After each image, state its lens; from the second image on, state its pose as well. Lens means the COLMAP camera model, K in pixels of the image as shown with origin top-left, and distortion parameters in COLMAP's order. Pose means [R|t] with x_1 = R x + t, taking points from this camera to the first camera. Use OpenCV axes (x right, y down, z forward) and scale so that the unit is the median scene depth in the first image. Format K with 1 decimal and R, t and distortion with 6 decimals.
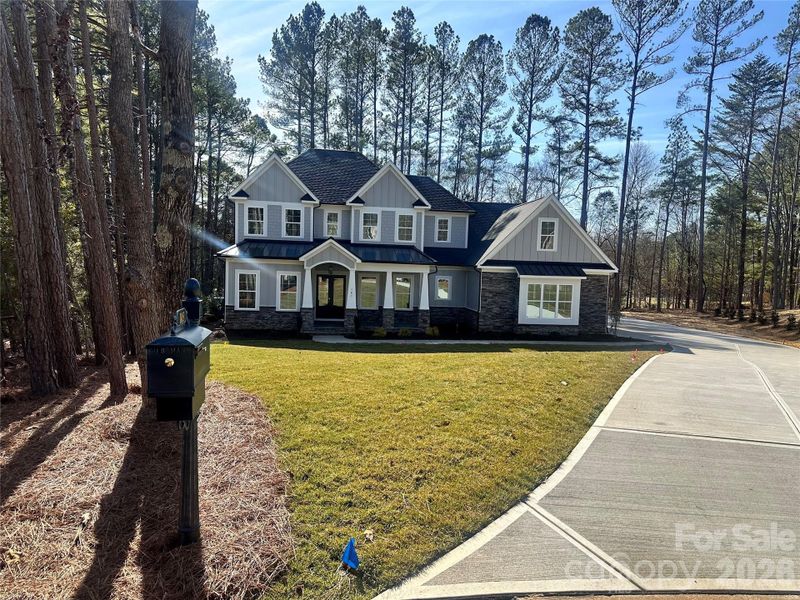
lens RADIAL K [[563.7, 0, 404.1], [0, 563.7, 308.6], [0, 0, 1]] dist [0.065022, -0.052770]
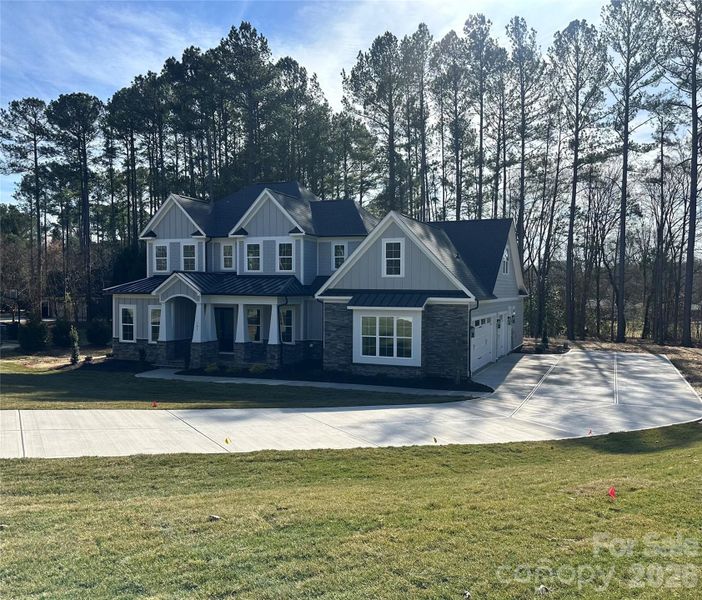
lens RADIAL K [[586.3, 0, 383.5], [0, 586.3, 306.8], [0, 0, 1]] dist [0.047123, -0.030164]
pose [[0.890203, -0.012450, -0.455394, 0.597570], [-0.010284, 0.998823, -0.047410, -0.014792], [0.455448, 0.046888, 0.889027, 0.203357]]
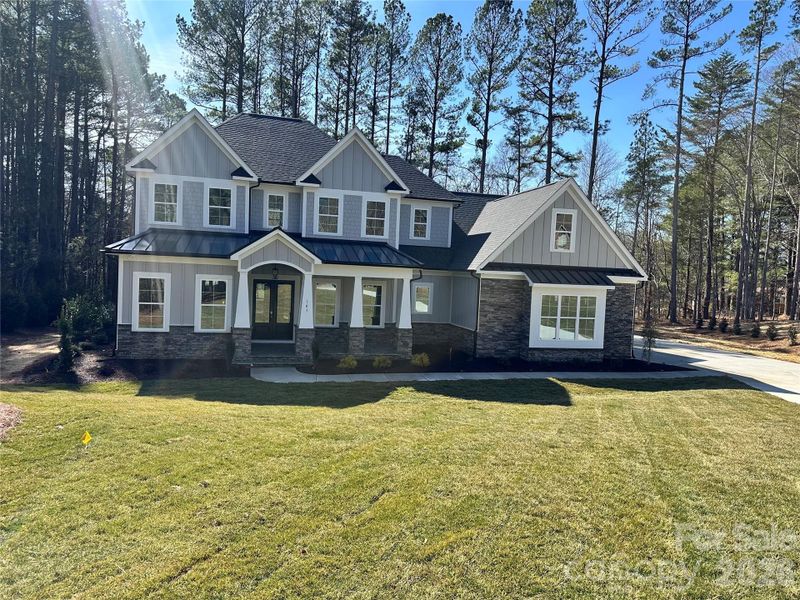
lens RADIAL K [[563.7, 0, 407.6], [0, 563.7, 298.1], [0, 0, 1]] dist [0.065022, -0.052770]
pose [[0.990847, 0.004464, 0.134915, -0.056354], [-0.001552, 0.999764, -0.021680, -0.020528], [-0.134980, 0.021272, 0.990620, 0.249141]]
